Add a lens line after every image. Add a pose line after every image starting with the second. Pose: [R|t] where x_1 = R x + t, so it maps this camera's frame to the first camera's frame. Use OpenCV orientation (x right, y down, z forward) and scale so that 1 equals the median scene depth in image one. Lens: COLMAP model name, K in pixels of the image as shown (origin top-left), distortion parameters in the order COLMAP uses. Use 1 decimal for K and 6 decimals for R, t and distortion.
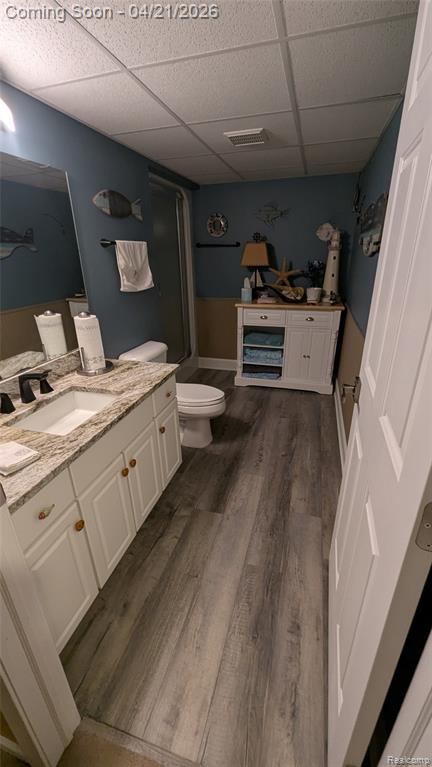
lens RADIAL K [[314.0, 0, 215.6], [0, 314.0, 381.5], [0, 0, 1]] dist [0.000213, 0.000030]
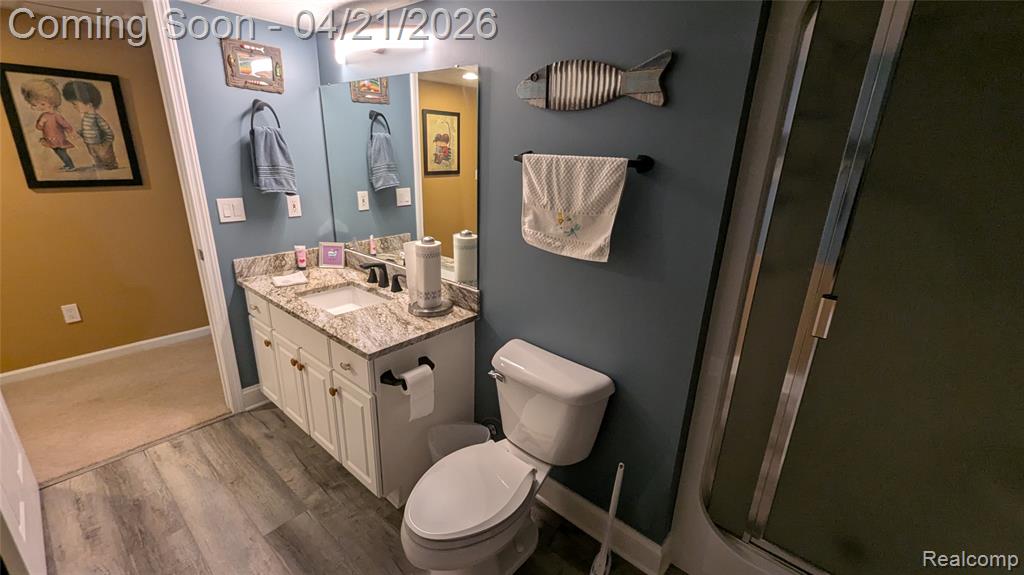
lens RADIAL K [[421.3, 0, 516.1], [0, 421.3, 291.5], [0, 0, 1]] dist [0.002054, 0.000012]
pose [[-0.394709, 0.291340, -0.871393, 0.509496], [-0.374979, 0.814742, 0.442251, -0.707776], [0.838806, 0.501314, -0.212339, 1.558100]]
